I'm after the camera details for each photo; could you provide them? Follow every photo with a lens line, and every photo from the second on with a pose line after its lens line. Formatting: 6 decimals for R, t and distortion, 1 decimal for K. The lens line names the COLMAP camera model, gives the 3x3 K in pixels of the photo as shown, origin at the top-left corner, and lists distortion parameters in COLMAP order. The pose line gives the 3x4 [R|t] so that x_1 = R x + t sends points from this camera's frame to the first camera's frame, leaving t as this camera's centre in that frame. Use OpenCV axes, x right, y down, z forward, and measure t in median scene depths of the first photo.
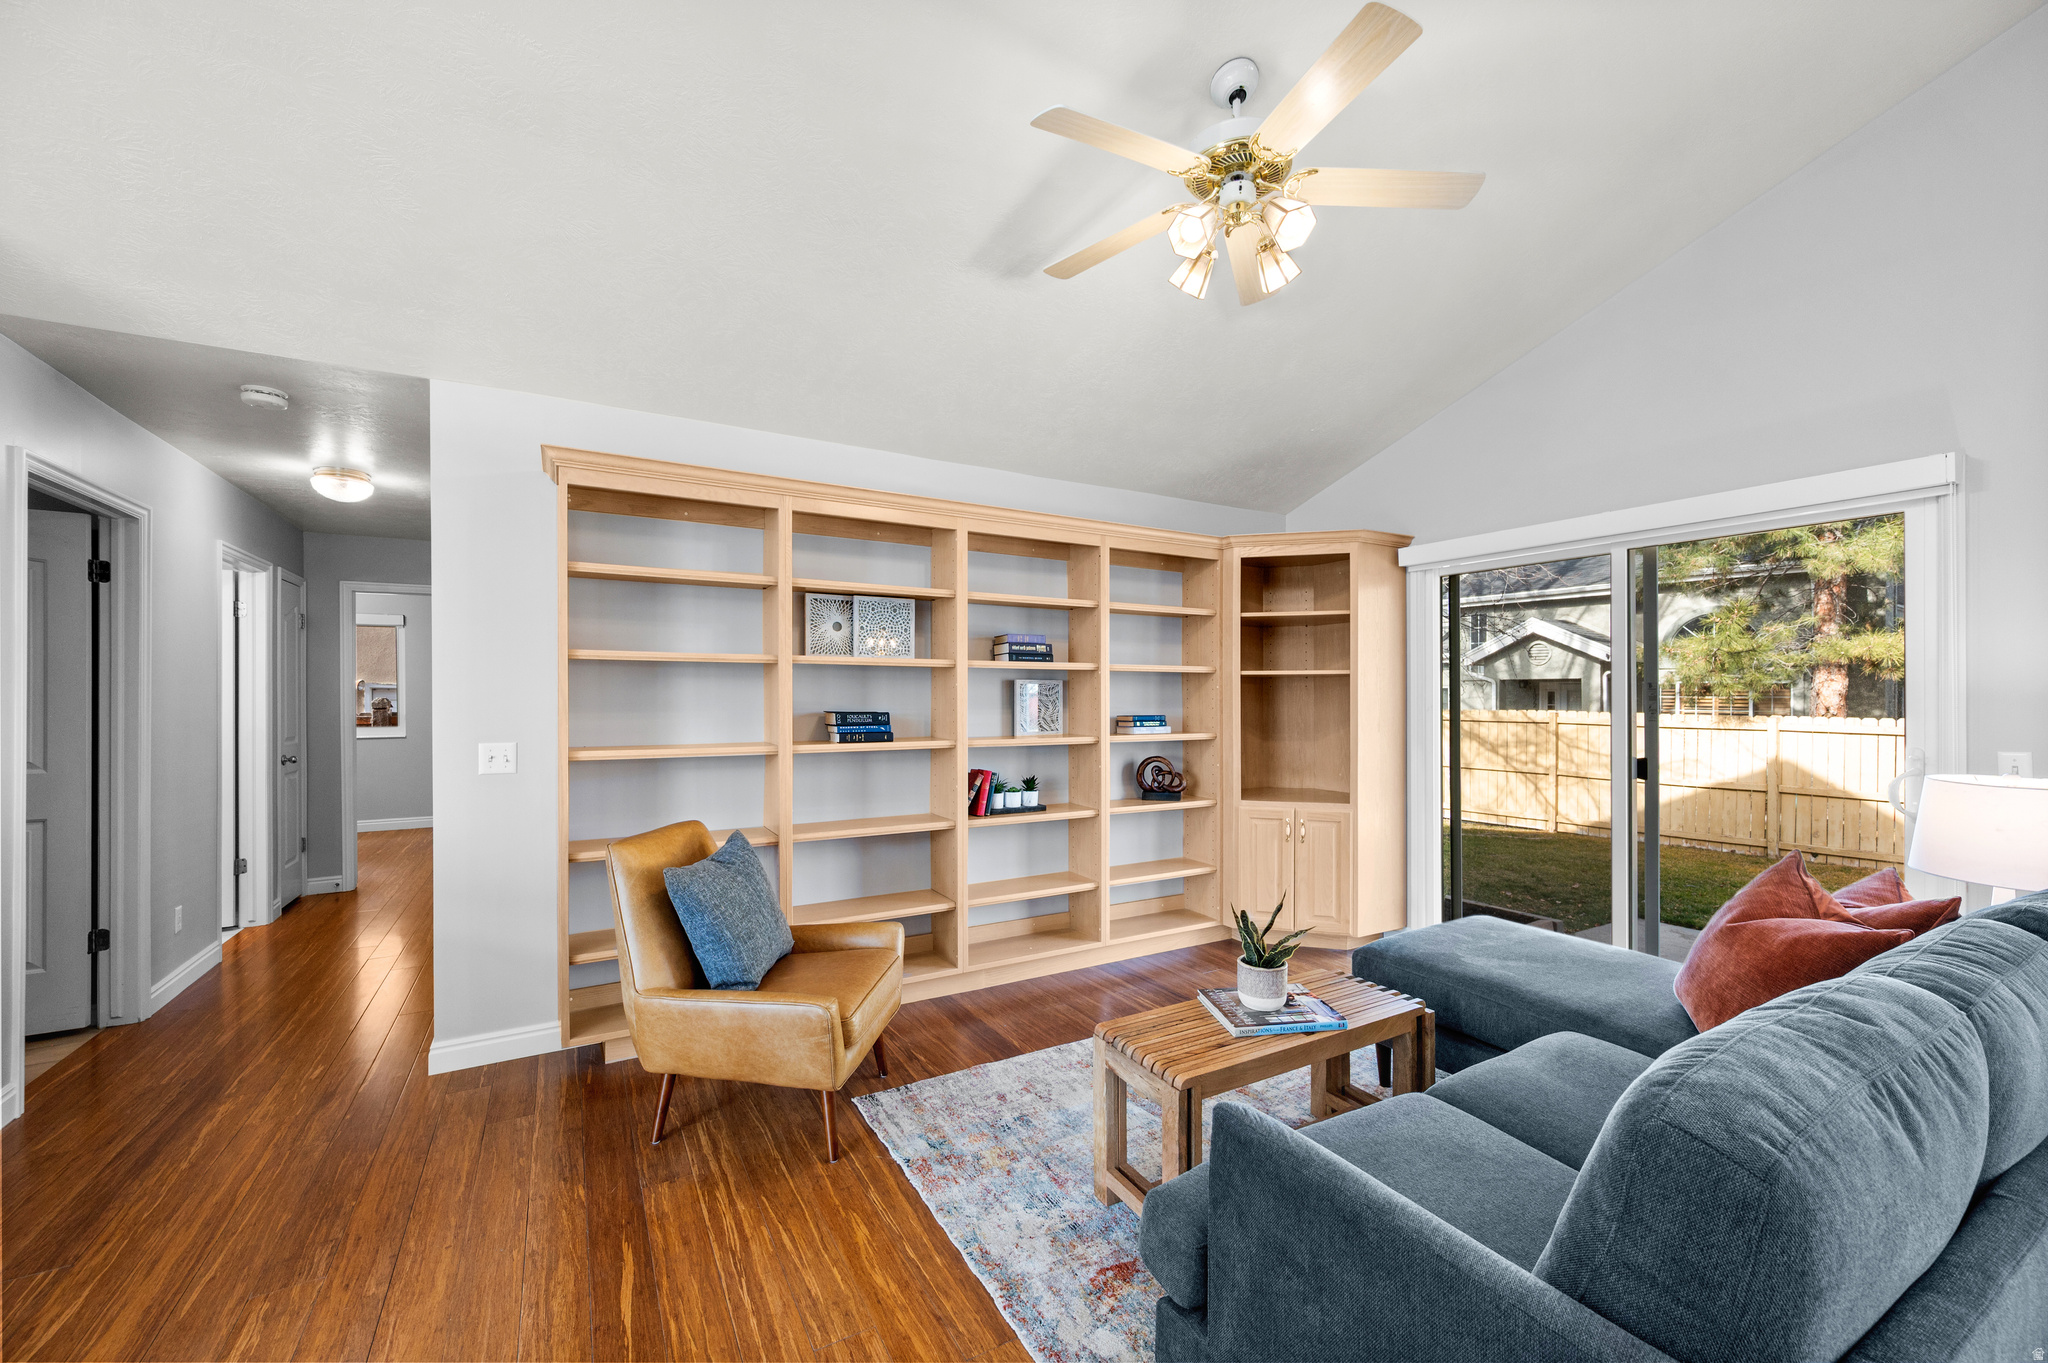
lens RADIAL K [[813.4, 0, 1027.9], [0, 813.4, 691.9], [0, 0, 1]] dist [0.001047, -0.000153]
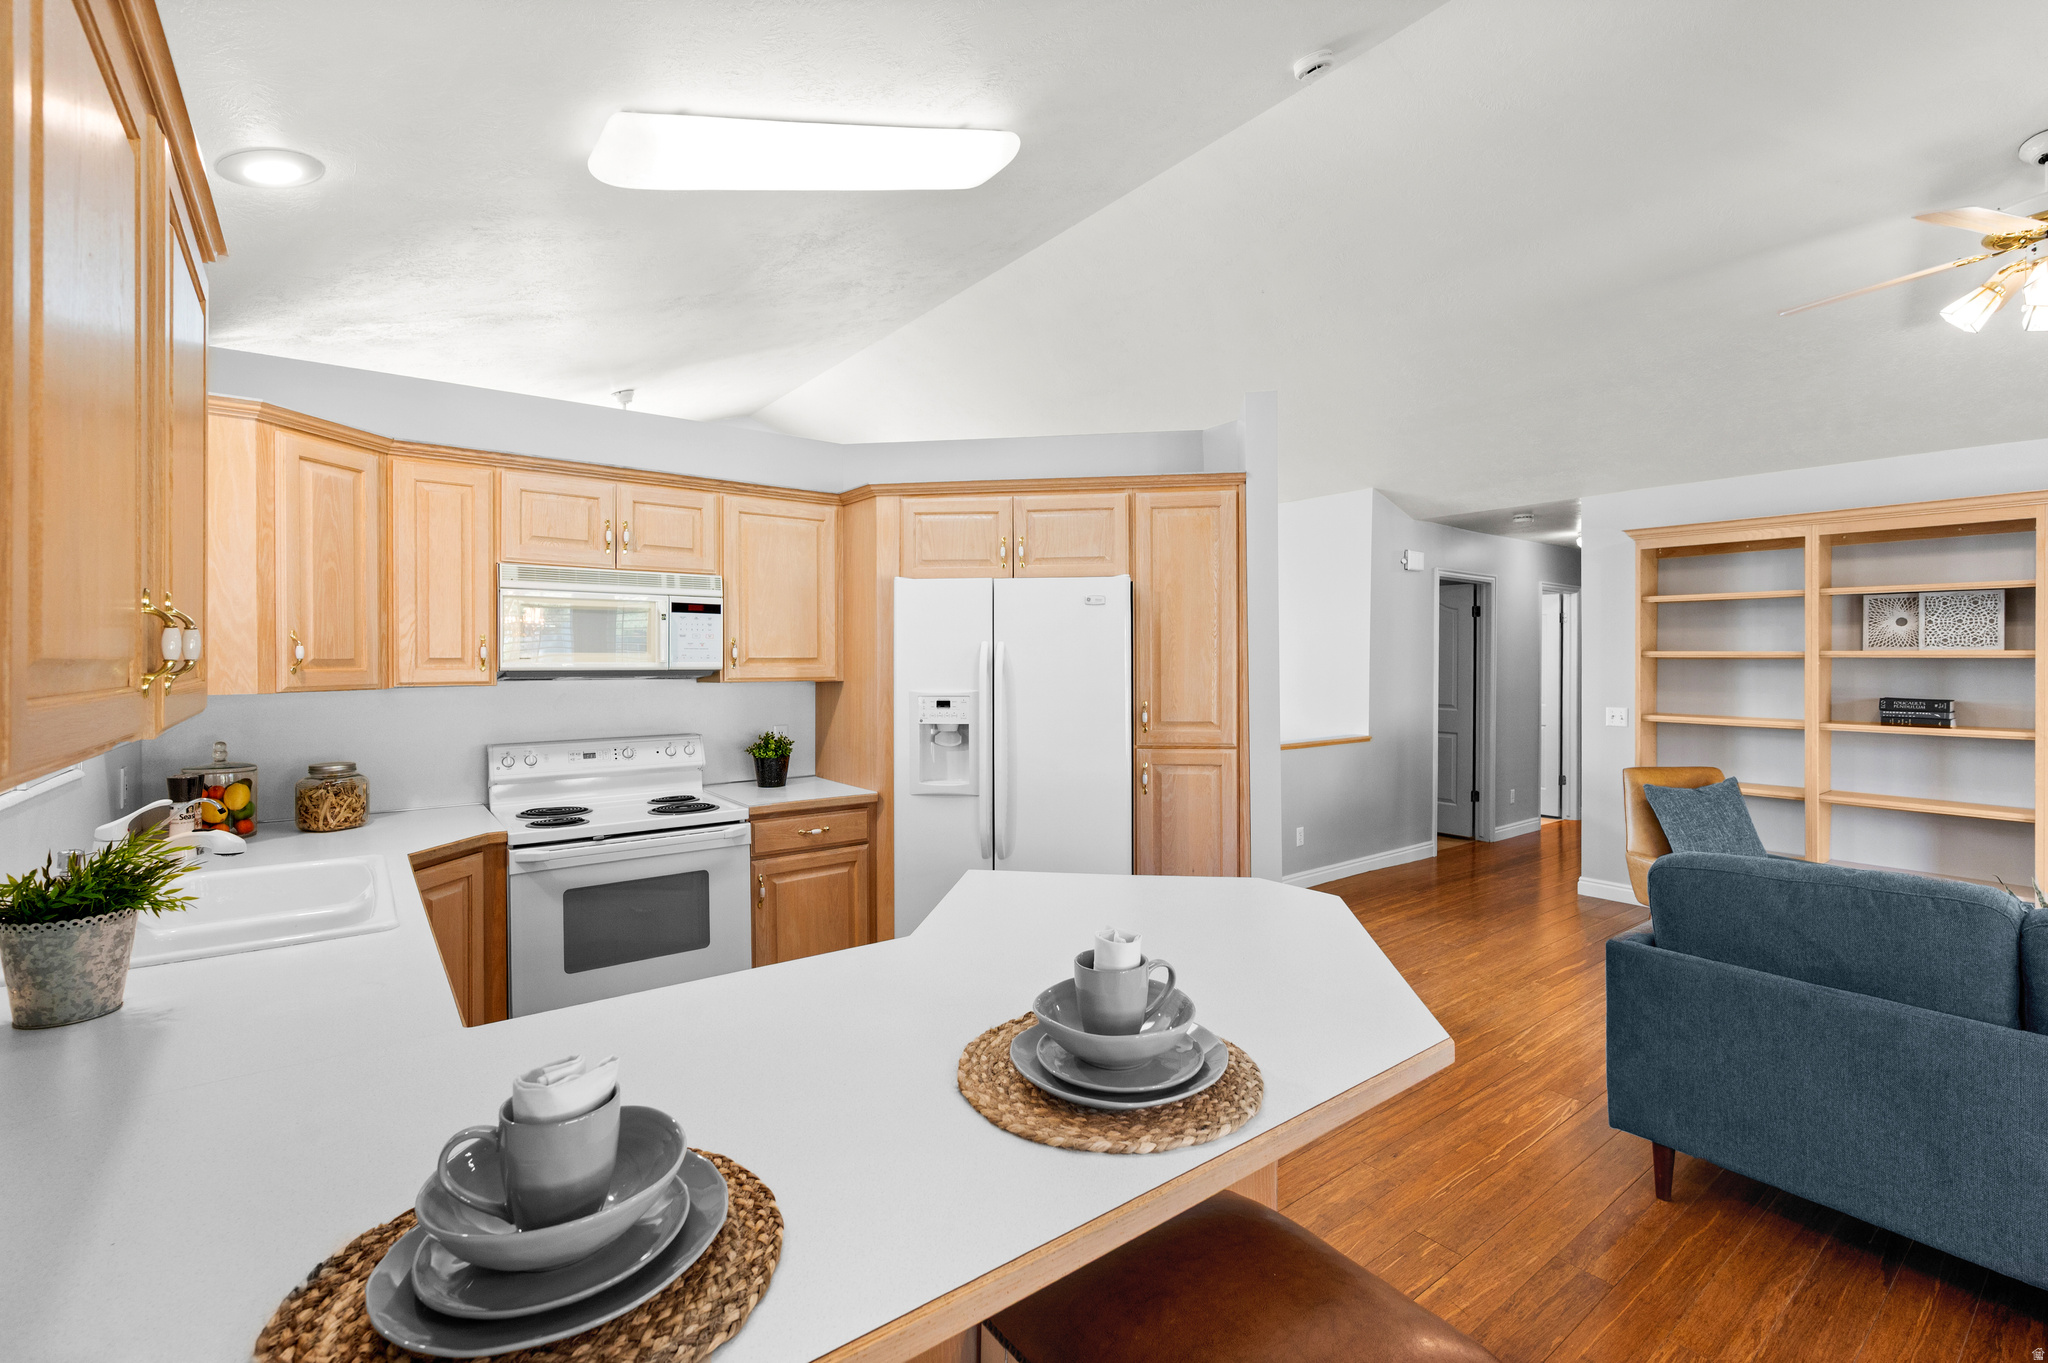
lens RADIAL K [[891.6, 0, 1027.5], [0, 891.6, 661.6], [0, 0, 1]] dist [-0.000839, 0.000033]
pose [[0.132687, 0.003052, -0.991153, 0.871667], [0.001946, 0.999993, 0.003340, -0.034458], [0.991156, -0.002372, 0.132680, -0.374851]]
